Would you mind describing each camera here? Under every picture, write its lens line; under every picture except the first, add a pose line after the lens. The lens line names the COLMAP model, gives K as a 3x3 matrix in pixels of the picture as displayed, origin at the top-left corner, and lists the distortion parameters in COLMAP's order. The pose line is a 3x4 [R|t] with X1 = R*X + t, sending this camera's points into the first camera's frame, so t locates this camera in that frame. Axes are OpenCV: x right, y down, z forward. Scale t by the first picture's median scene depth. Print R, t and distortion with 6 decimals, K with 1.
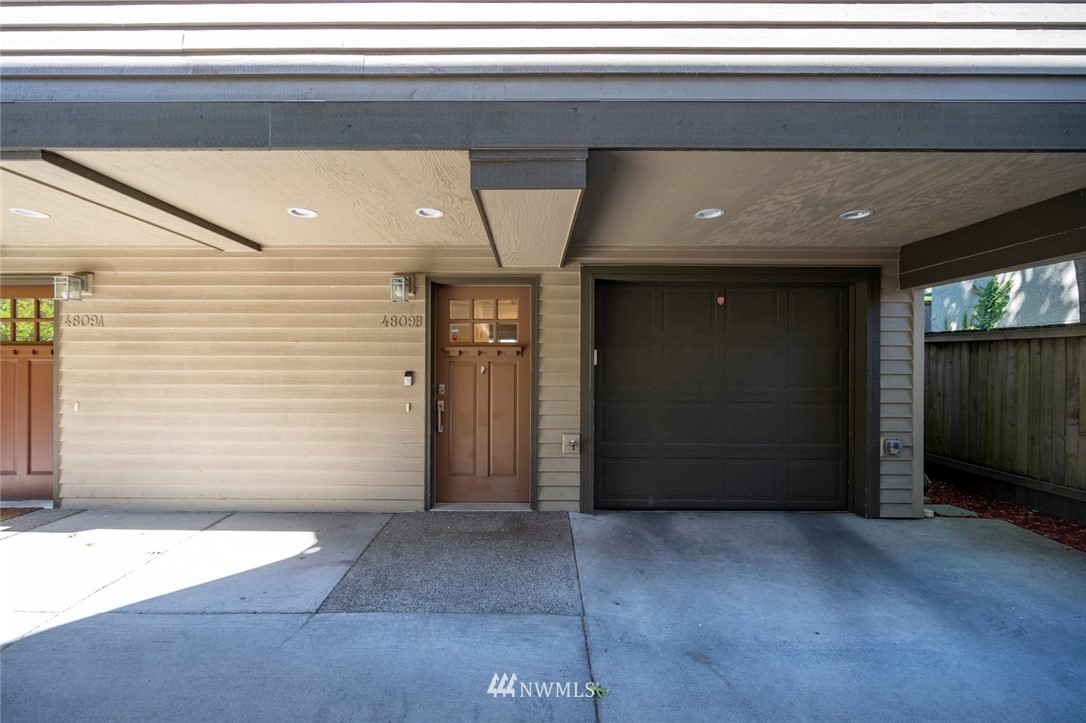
lens RADIAL K [[466.8, 0, 538.8], [0, 466.8, 378.0], [0, 0, 1]] dist [-0.003809, -0.000780]
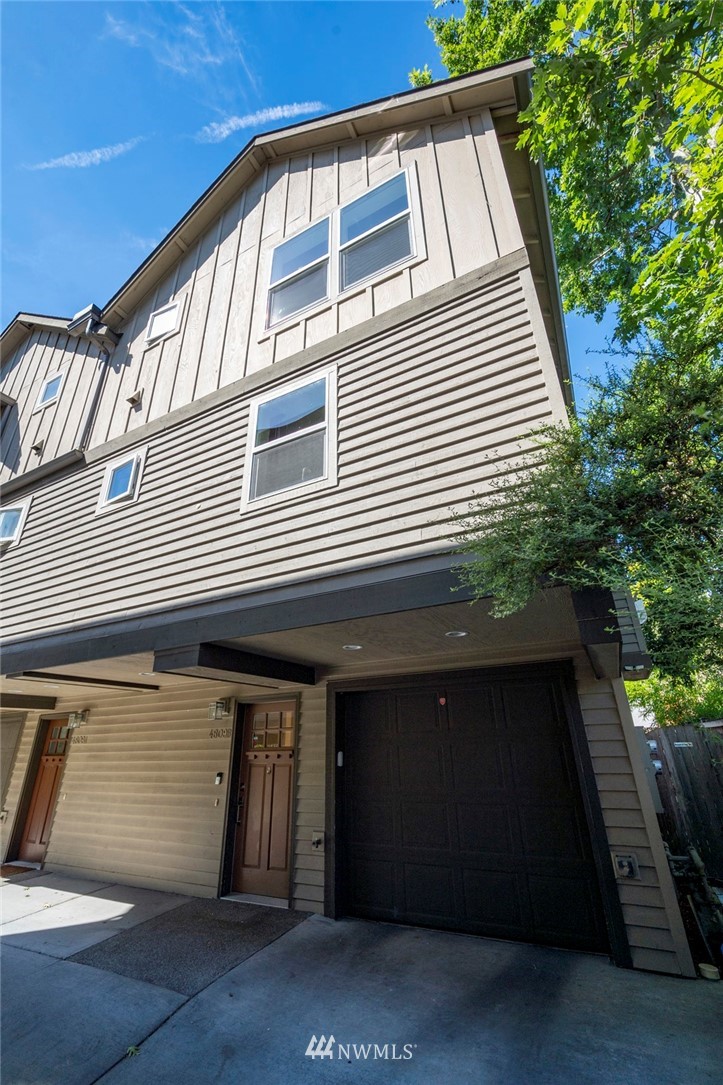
lens RADIAL K [[466.3, 0, 361.5], [0, 466.3, 542.5], [0, 0, 1]] dist [-0.003809, -0.000780]
pose [[0.883623, -0.210625, -0.418148, 0.810108], [0.017400, 0.907254, -0.420223, -0.045416], [0.467876, 0.364043, 0.805335, -0.156296]]
